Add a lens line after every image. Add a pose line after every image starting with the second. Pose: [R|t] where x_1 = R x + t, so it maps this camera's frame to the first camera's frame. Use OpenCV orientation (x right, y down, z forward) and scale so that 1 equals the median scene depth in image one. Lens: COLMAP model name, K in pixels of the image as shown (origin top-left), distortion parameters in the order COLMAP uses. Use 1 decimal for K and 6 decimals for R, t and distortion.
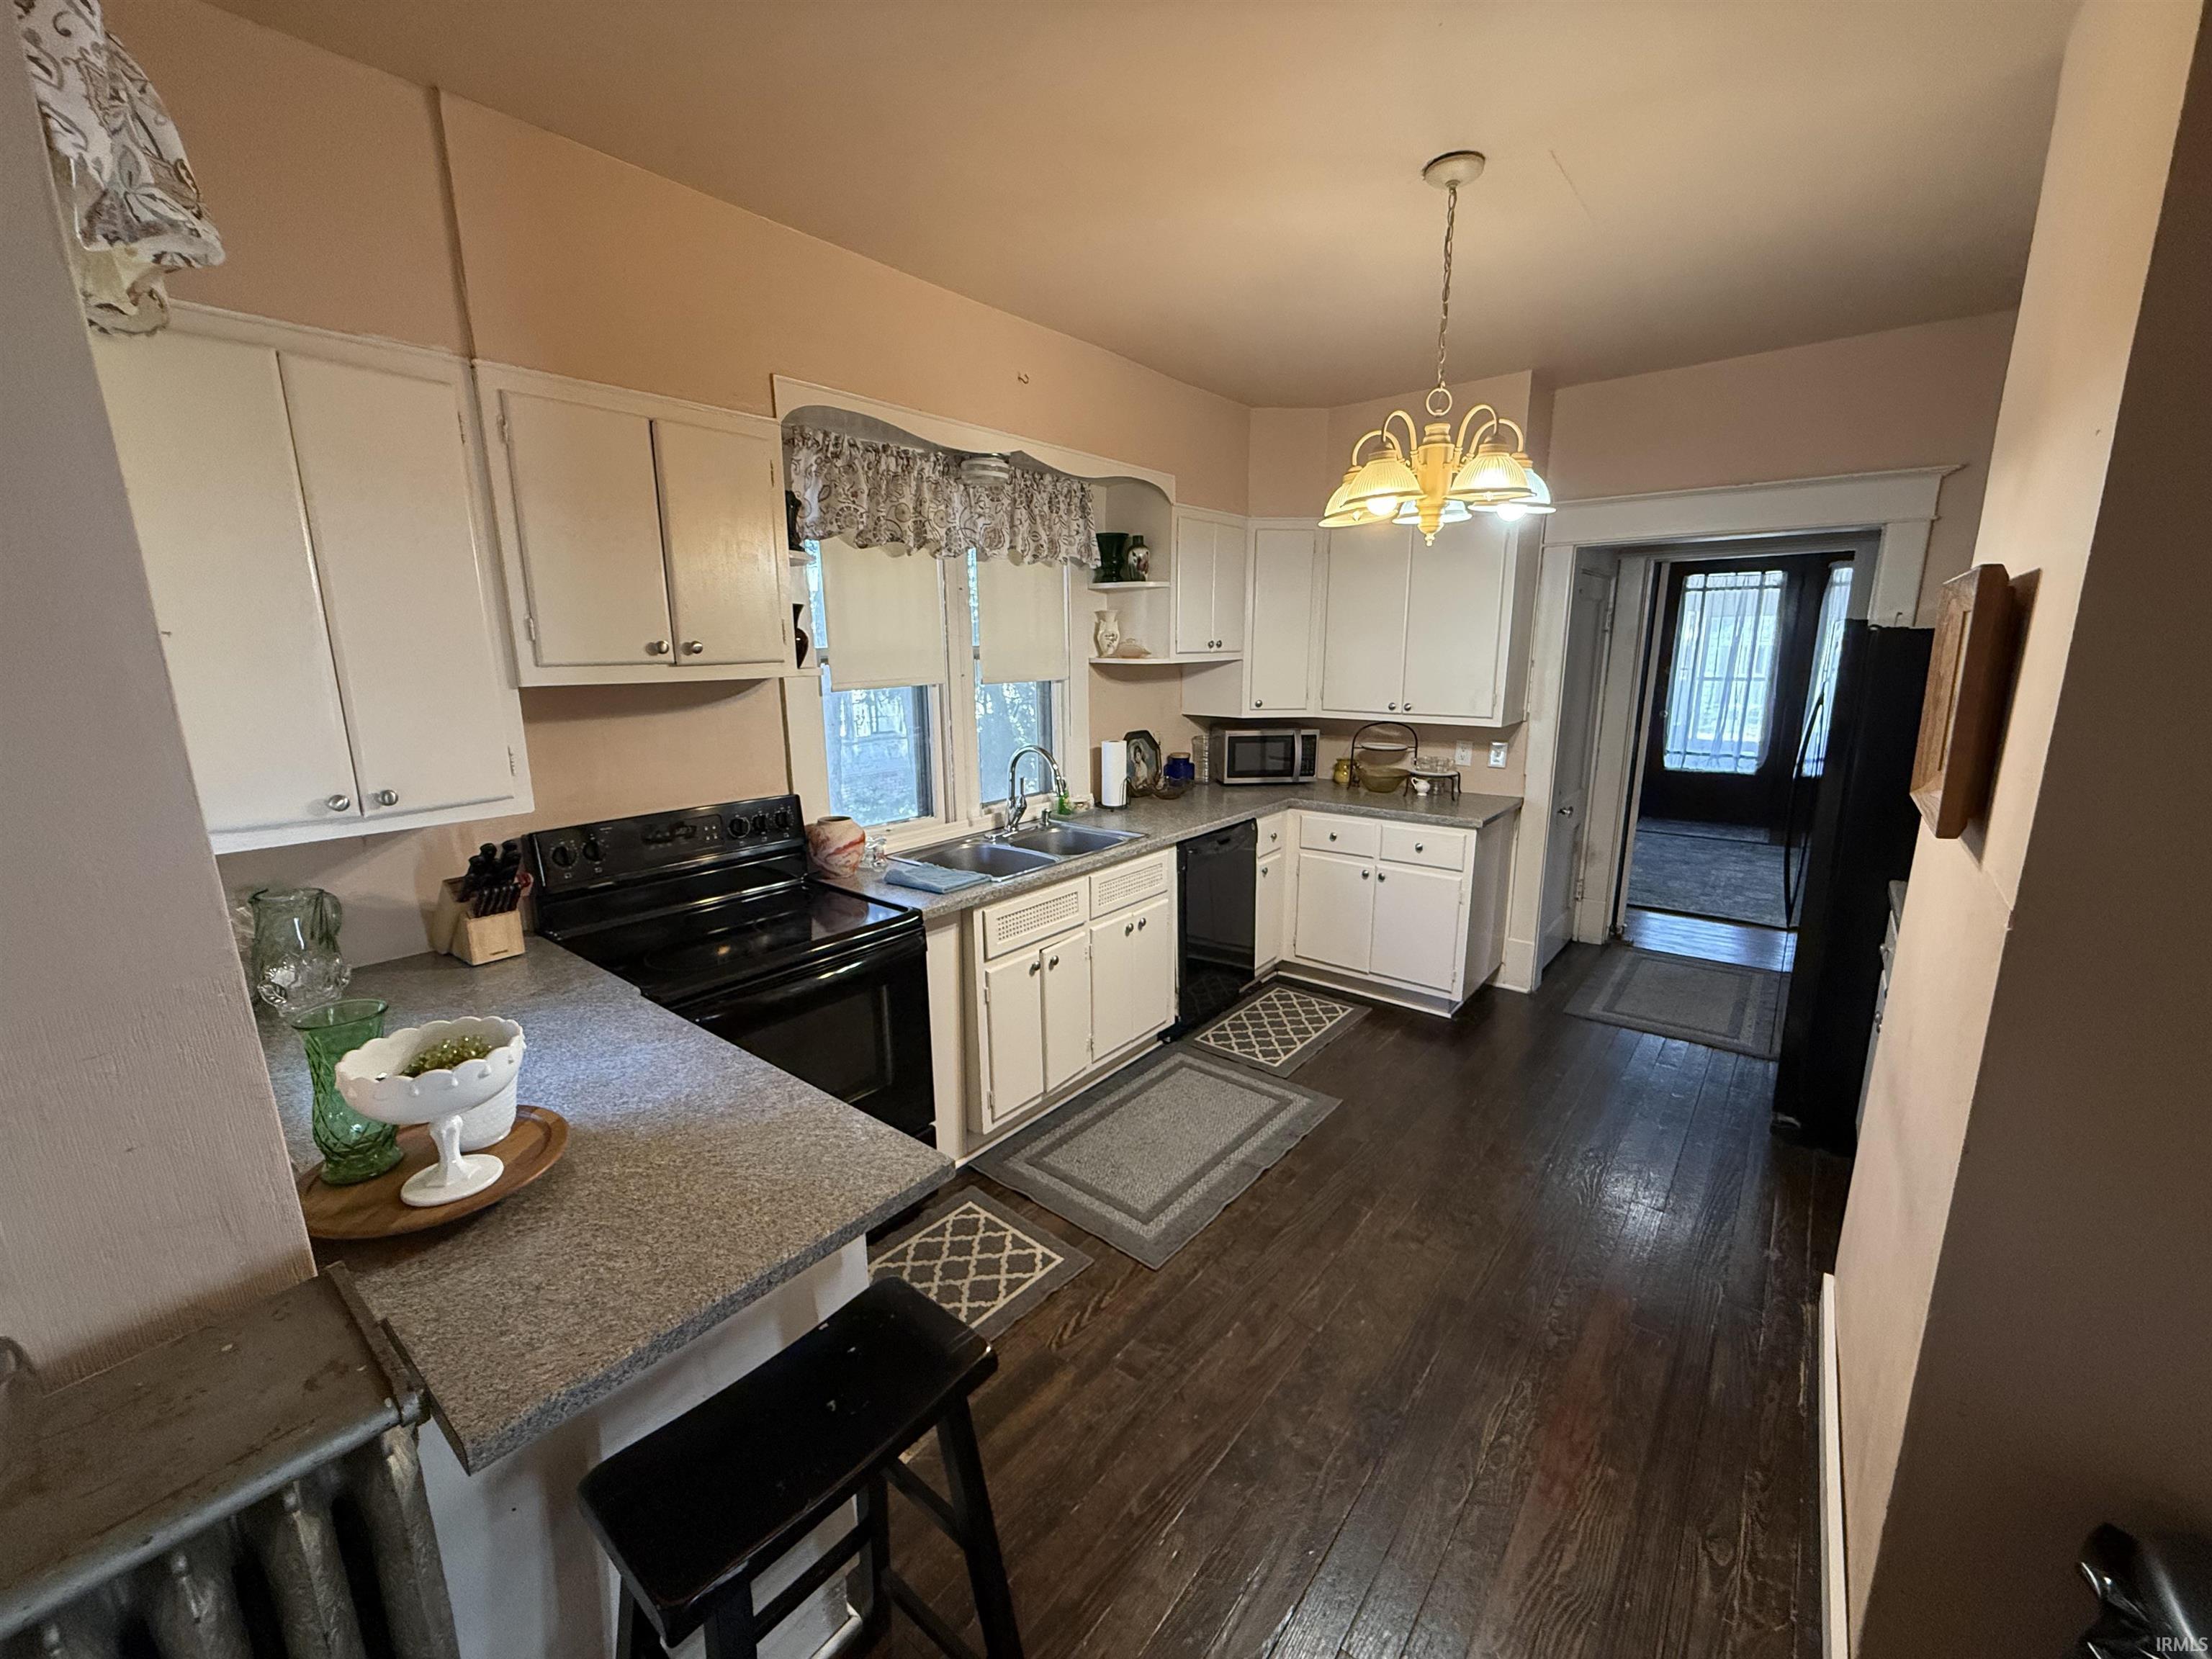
lens RADIAL K [[882.2, 0, 1103.6], [0, 882.2, 824.5], [0, 0, 1]] dist [-0.002213, 0.000103]
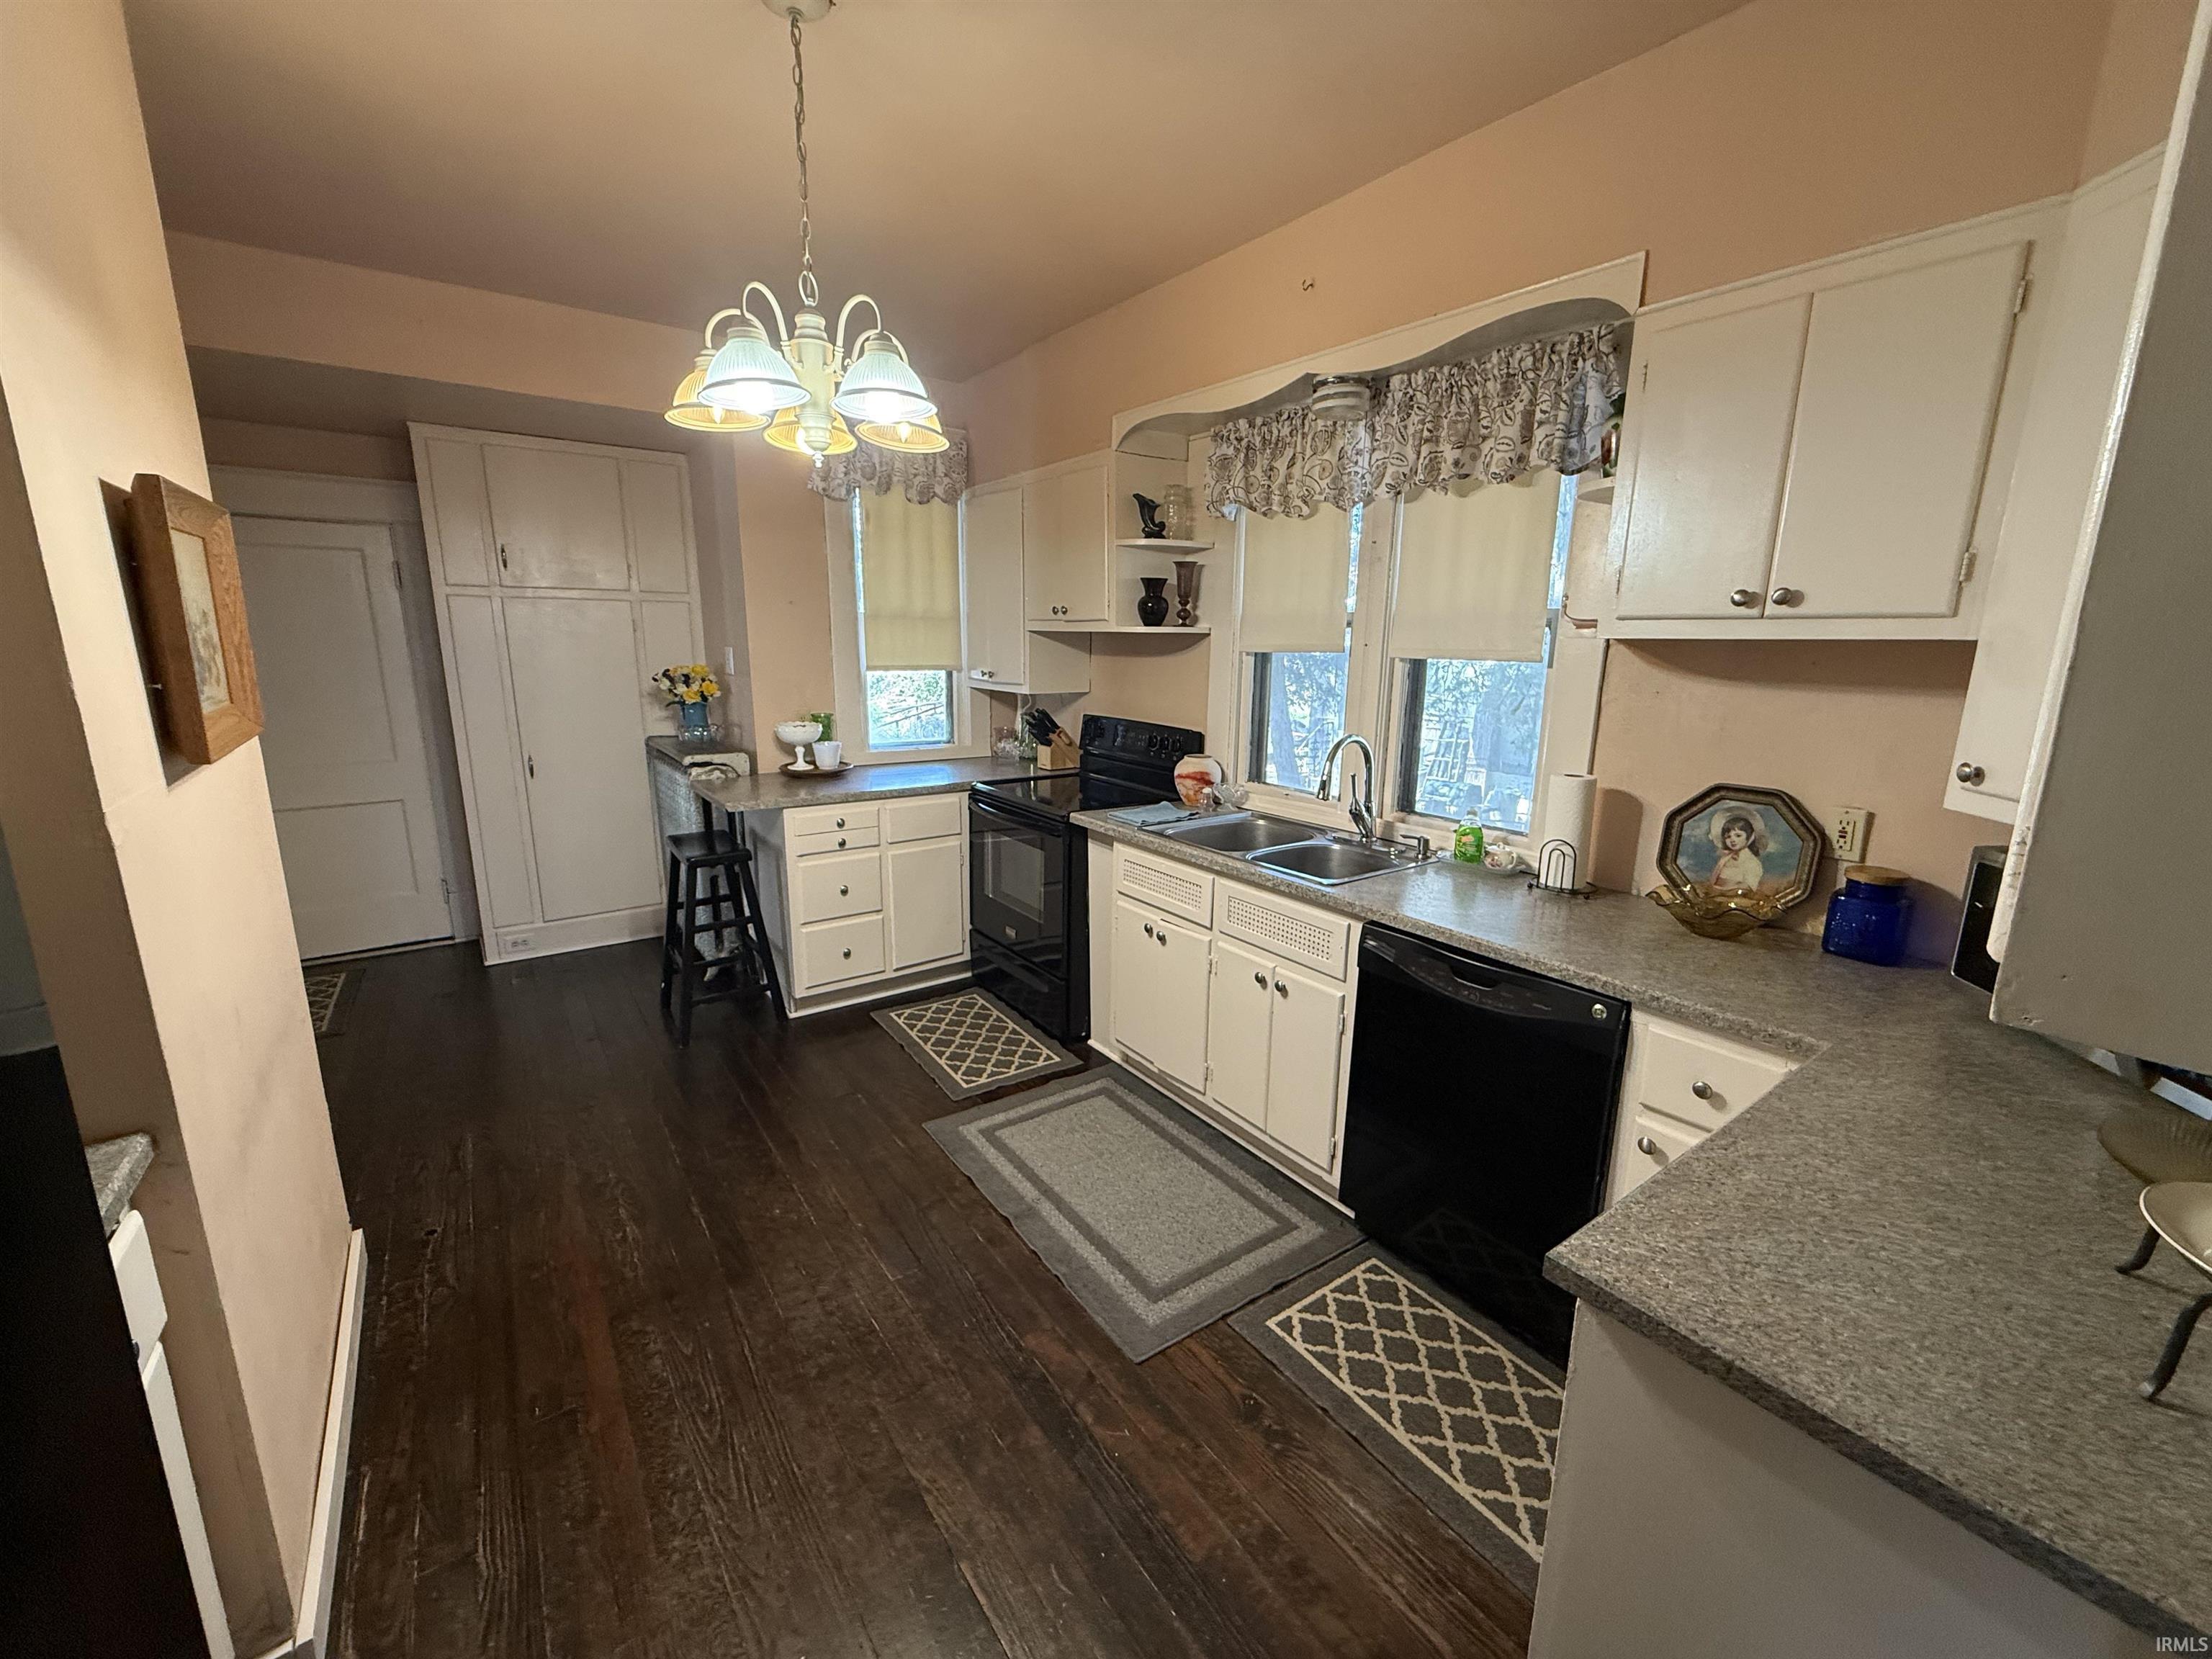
lens RADIAL K [[882.2, 0, 1109.0], [0, 882.2, 830.5], [0, 0, 1]] dist [-0.002213, 0.000103]
pose [[-0.266084, 0.208366, -0.941161, 0.781134], [-0.206398, 0.941399, 0.266771, -0.185590], [0.941594, 0.265237, -0.207485, 1.036236]]
